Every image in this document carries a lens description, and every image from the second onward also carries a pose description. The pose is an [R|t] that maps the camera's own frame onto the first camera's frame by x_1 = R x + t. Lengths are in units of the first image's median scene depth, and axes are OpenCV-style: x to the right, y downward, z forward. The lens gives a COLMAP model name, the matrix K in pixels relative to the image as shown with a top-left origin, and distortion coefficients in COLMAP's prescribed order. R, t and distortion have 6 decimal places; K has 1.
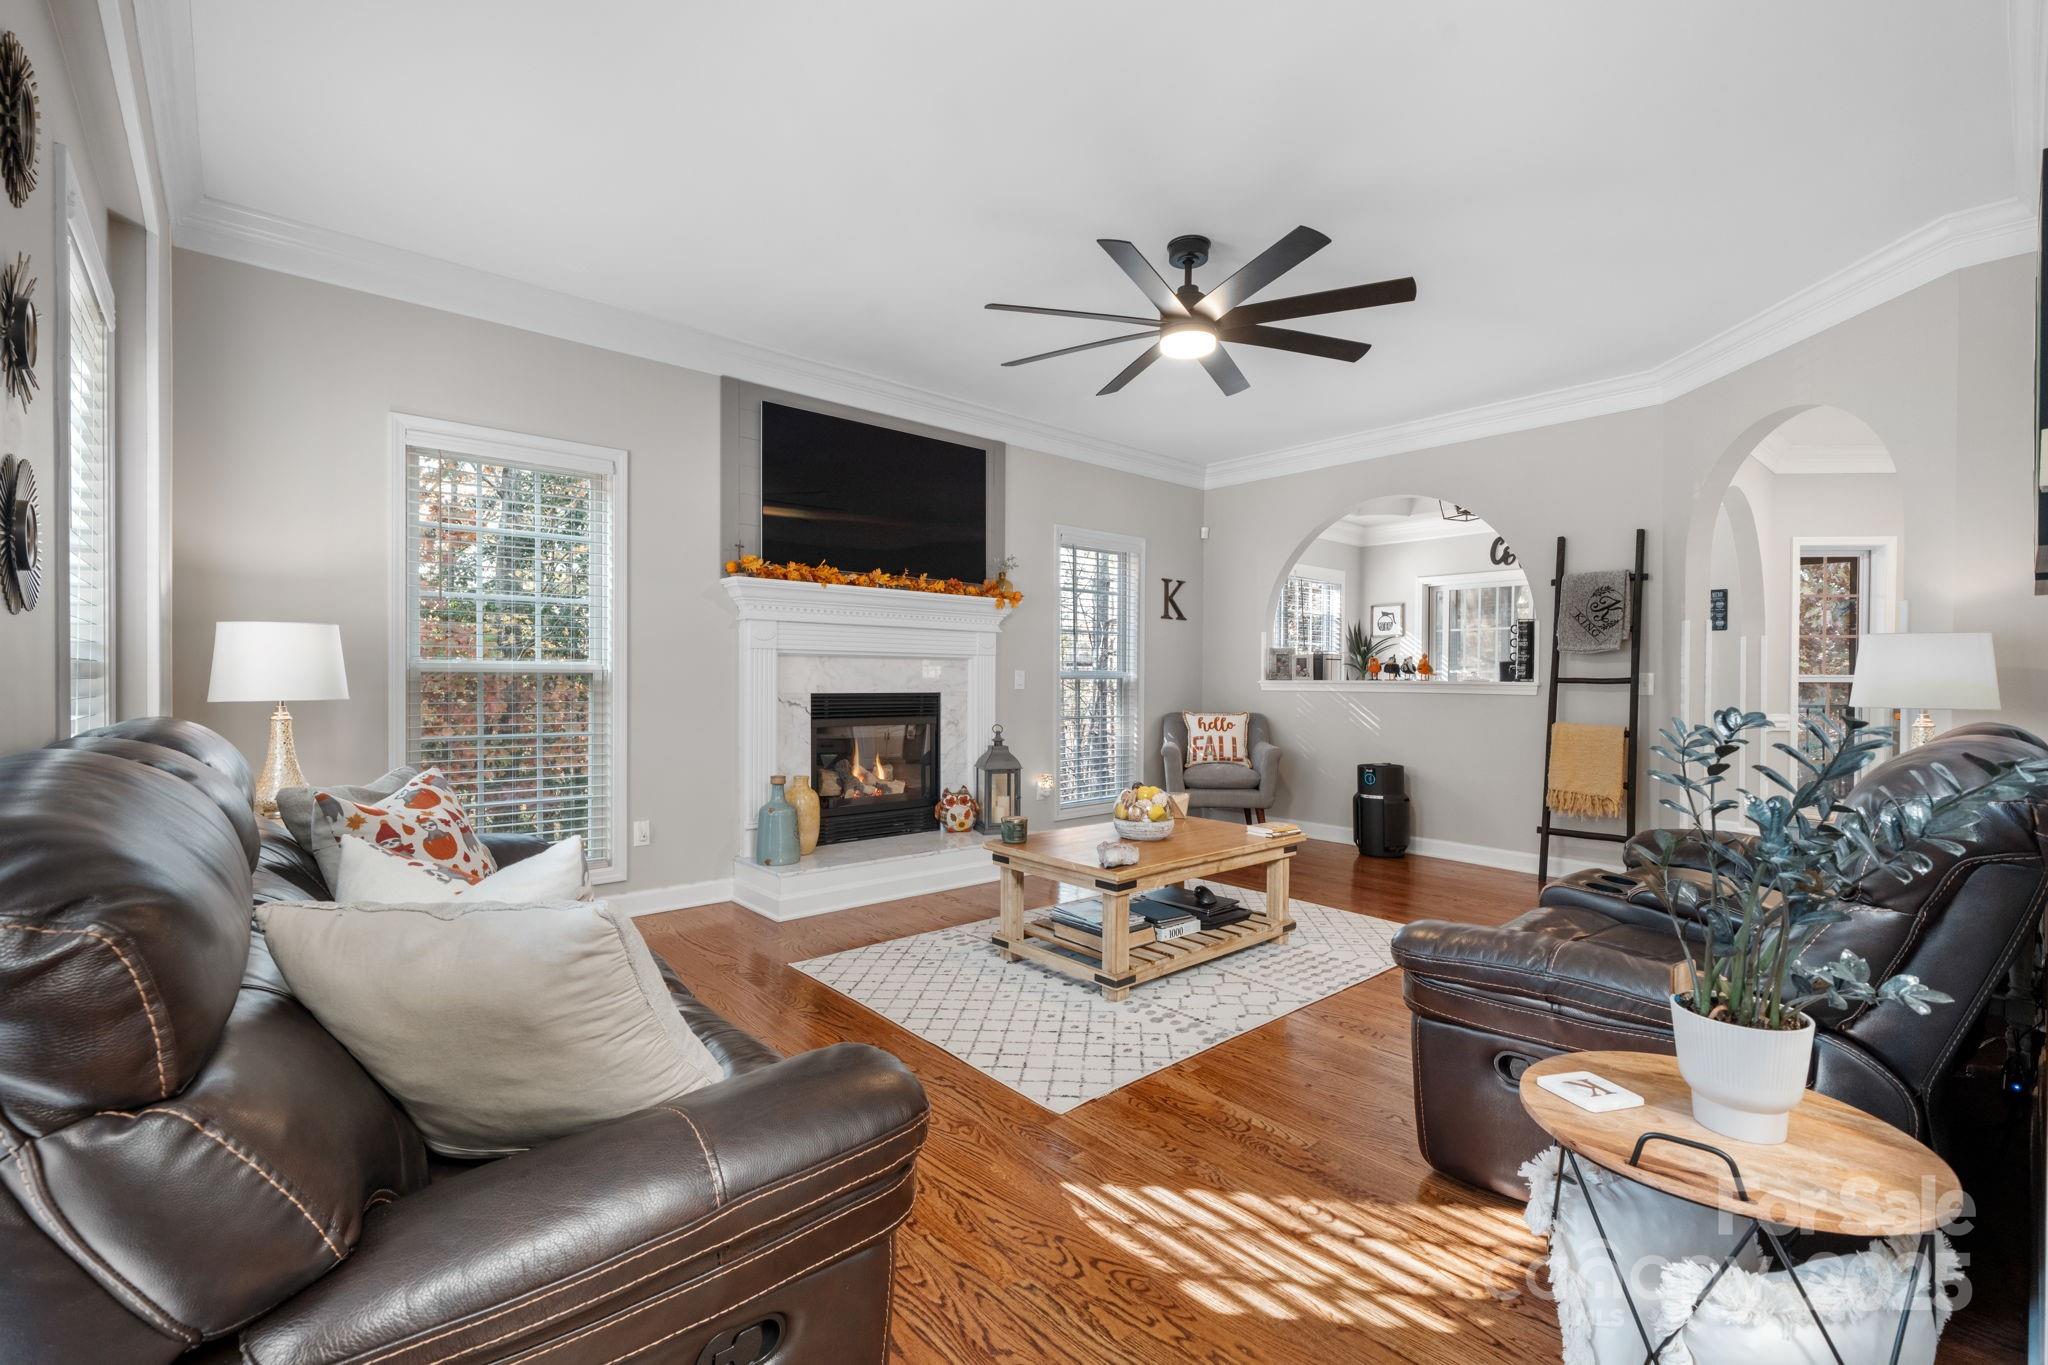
lens RADIAL K [[882.5, 0, 990.7], [0, 882.5, 703.1], [0, 0, 1]] dist [0.000975, -0.000026]
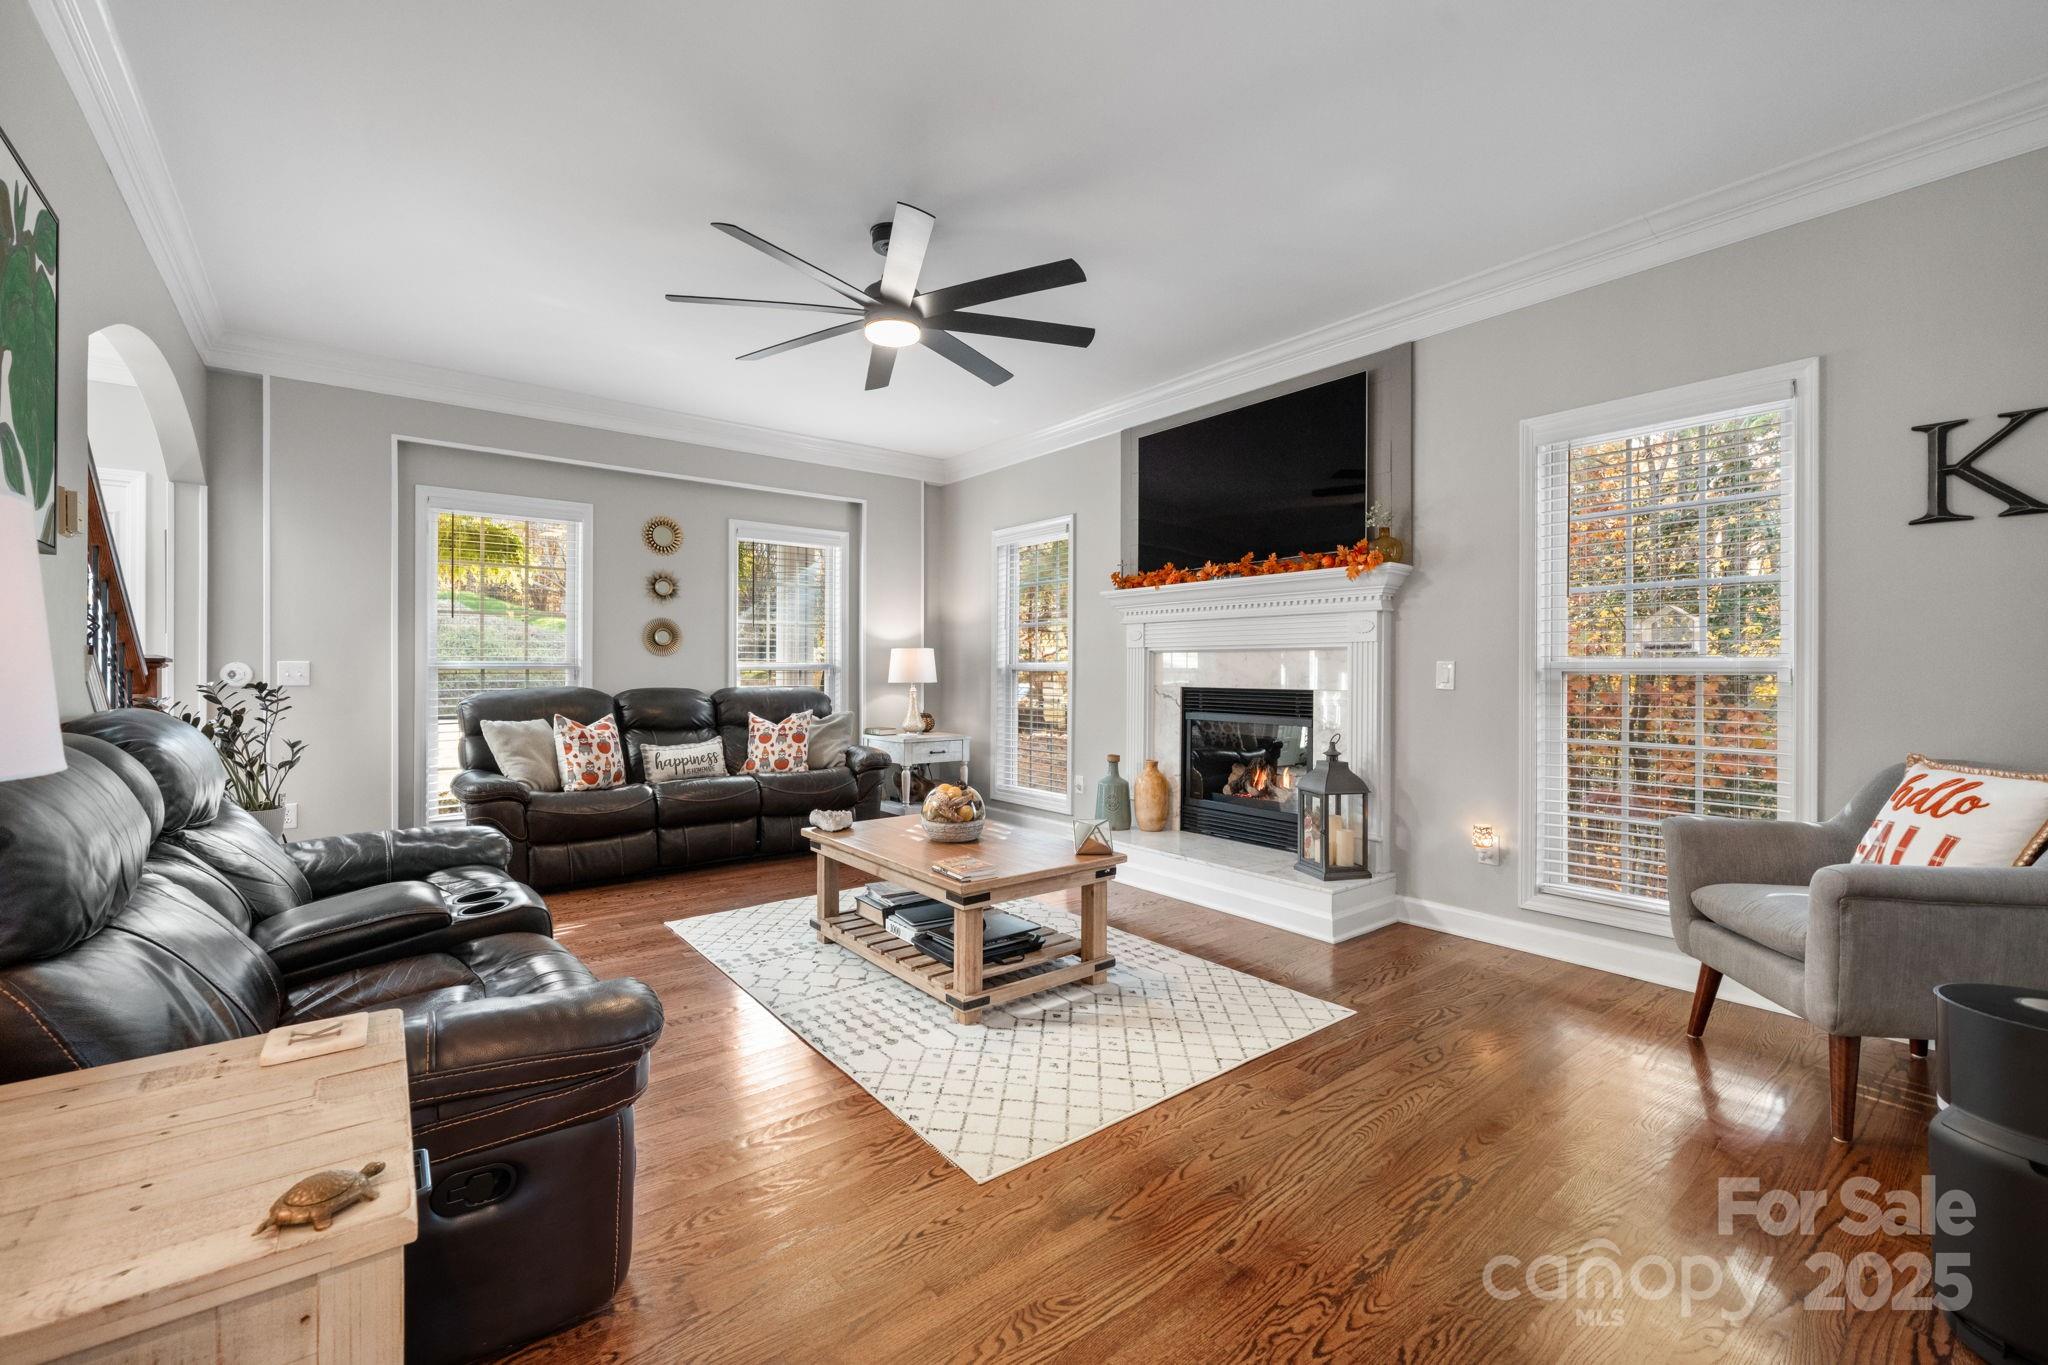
lens RADIAL K [[843.7, 0, 1030.7], [0, 843.7, 670.8], [0, 0, 1]] dist [-0.000957, -0.000057]
pose [[-0.025028, -0.009154, -0.999645, 0.855735], [-0.034044, 0.999386, -0.008300, -0.016655], [0.999107, 0.033824, -0.025325, 0.874663]]
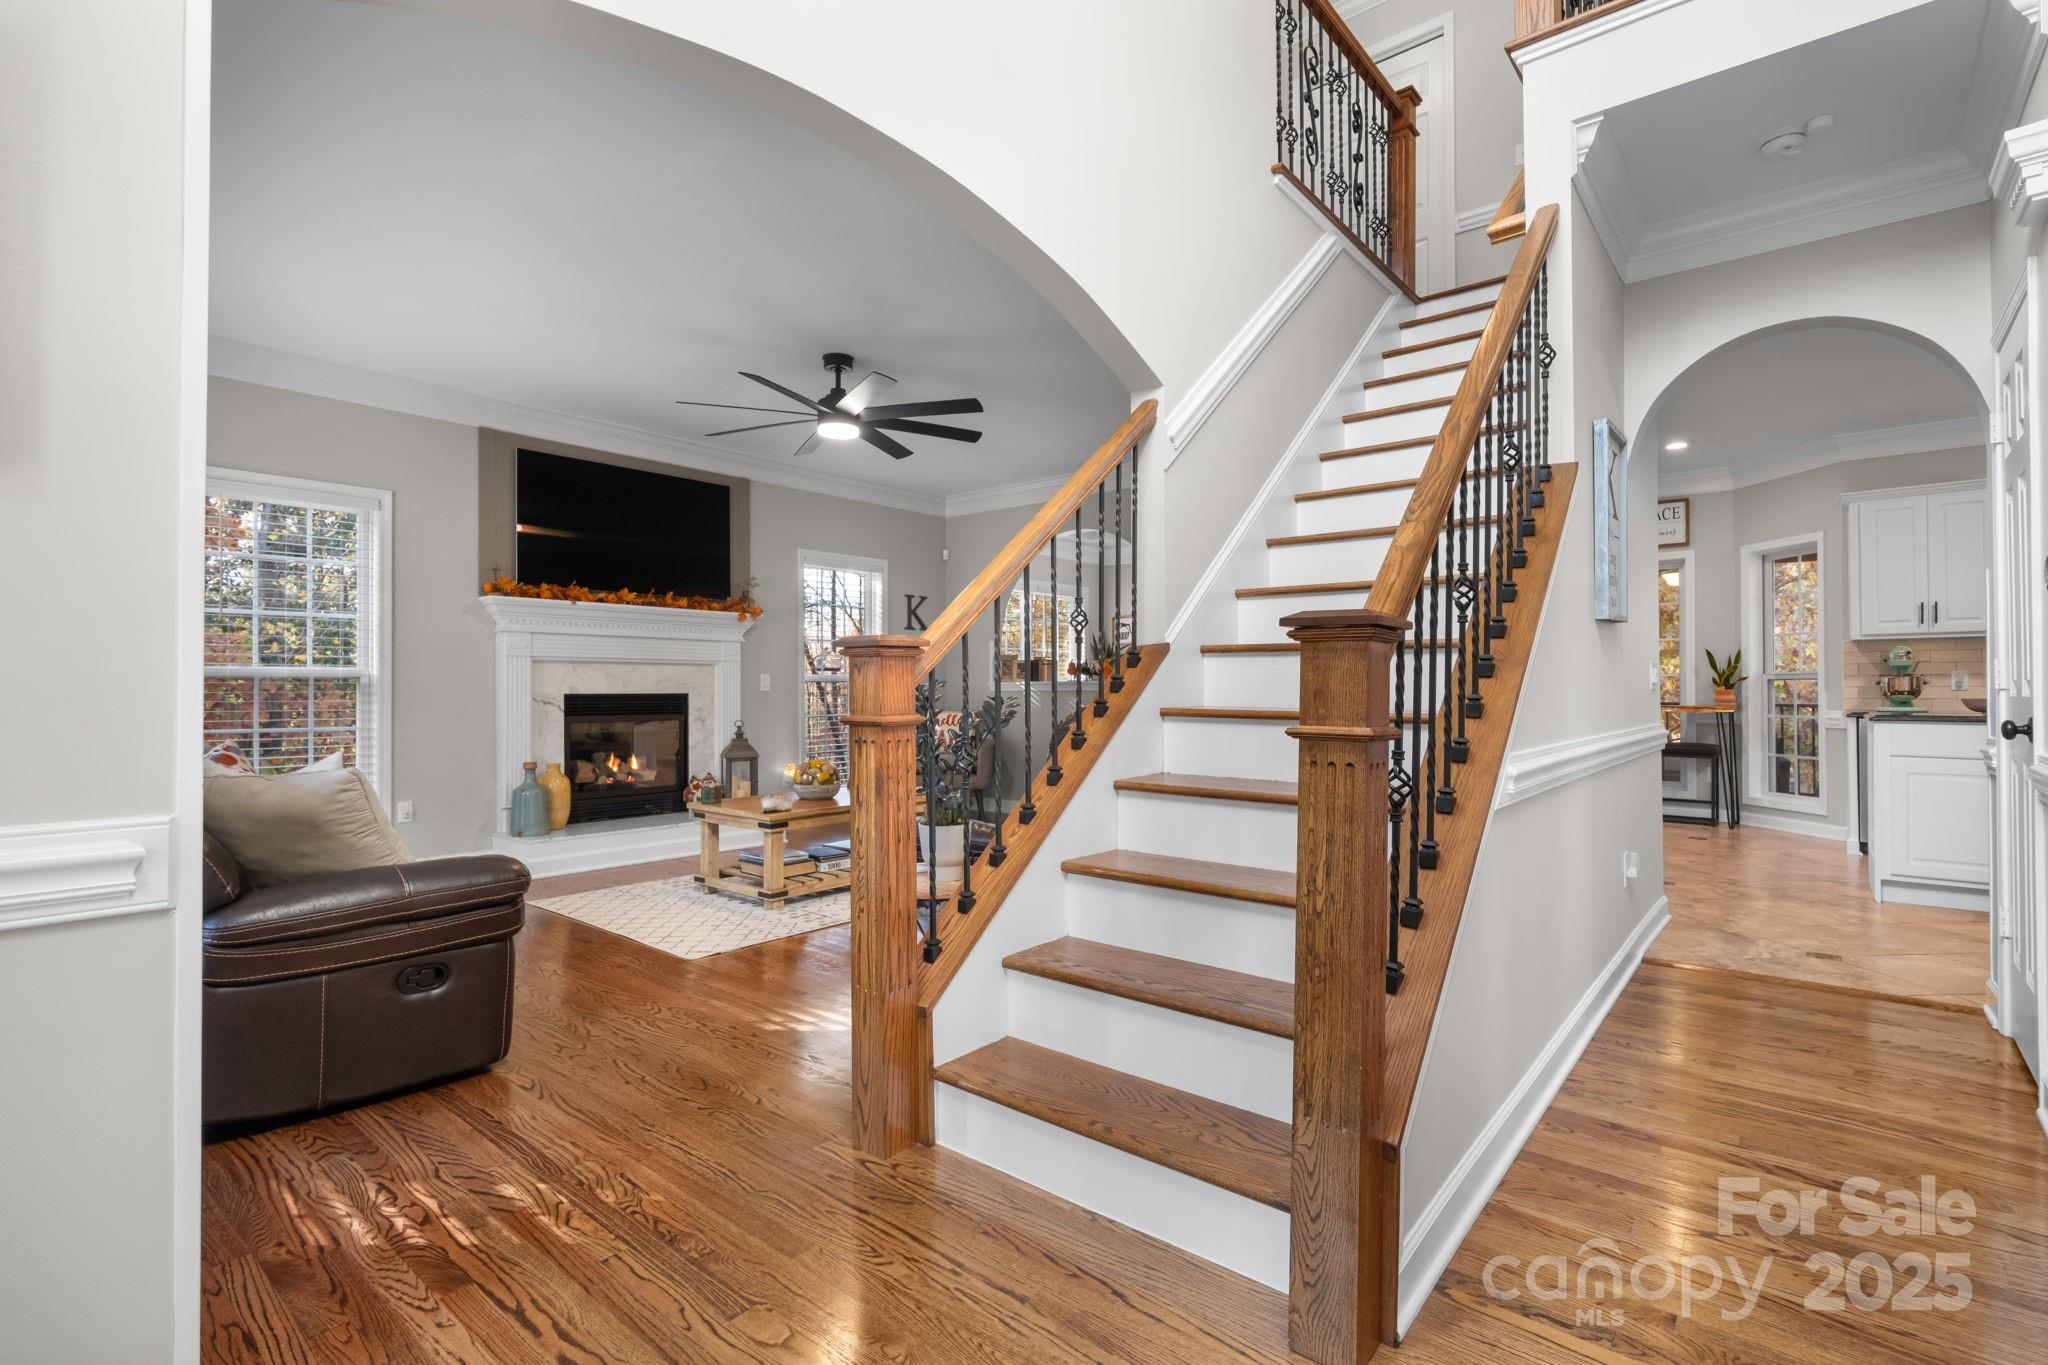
lens RADIAL K [[964.4, 0, 1006.6], [0, 964.4, 697.0], [0, 0, 1]] dist [0.000393, 0.000034]
pose [[0.987439, -0.009907, 0.157691, 0.181294], [0.013150, 0.999723, -0.019533, 0.026804], [-0.157454, 0.021361, 0.987295, -0.372980]]
